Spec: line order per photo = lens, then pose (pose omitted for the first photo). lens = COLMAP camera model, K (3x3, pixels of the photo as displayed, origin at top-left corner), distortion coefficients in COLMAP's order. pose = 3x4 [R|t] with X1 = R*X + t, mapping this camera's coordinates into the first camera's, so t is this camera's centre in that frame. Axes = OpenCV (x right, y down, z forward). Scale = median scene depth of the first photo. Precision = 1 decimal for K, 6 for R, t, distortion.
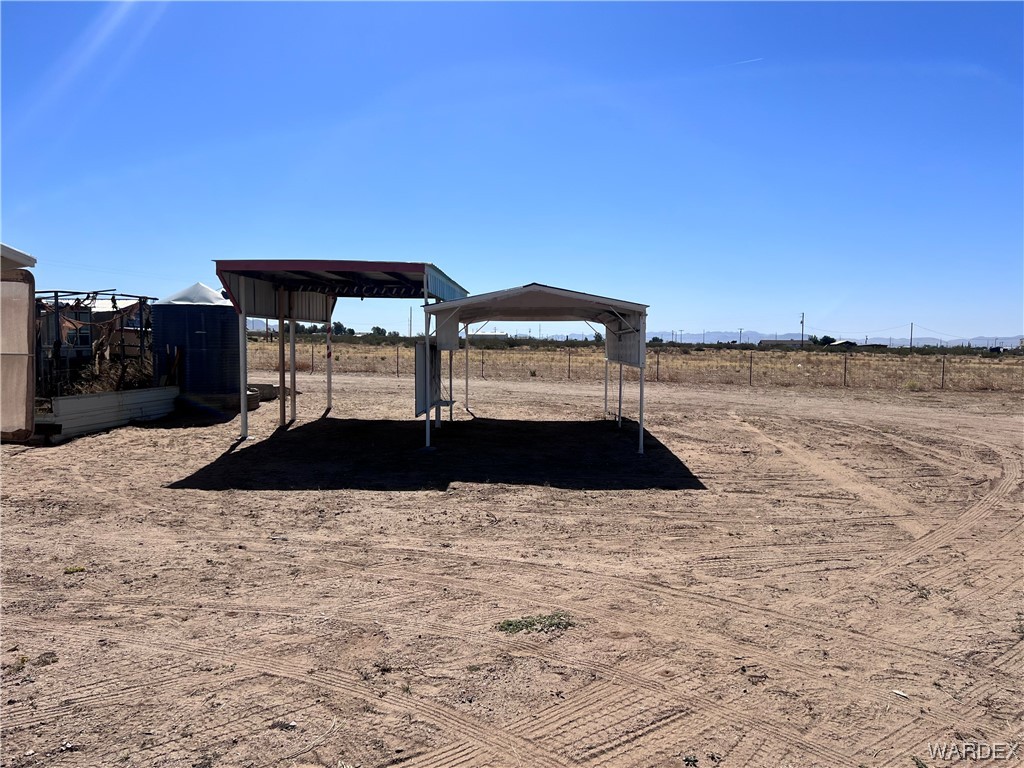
lens RADIAL K [[780.6, 0, 510.7], [0, 780.6, 387.4], [0, 0, 1]] dist [0.060793, -0.056180]
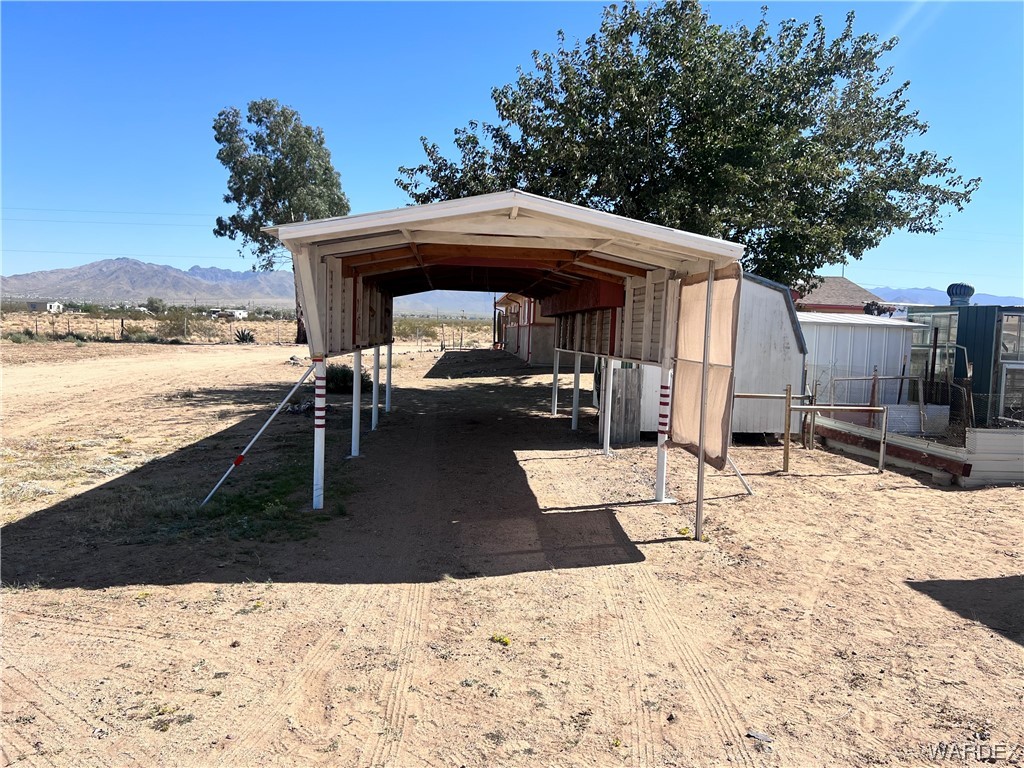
lens RADIAL K [[780.6, 0, 510.7], [0, 780.6, 387.4], [0, 0, 1]] dist [0.060793, -0.056180]
pose [[0.170668, 0.061197, -0.983426, 0.186702], [-0.082795, 0.995430, 0.047575, -0.050978], [0.981844, 0.073303, 0.174955, 0.840143]]
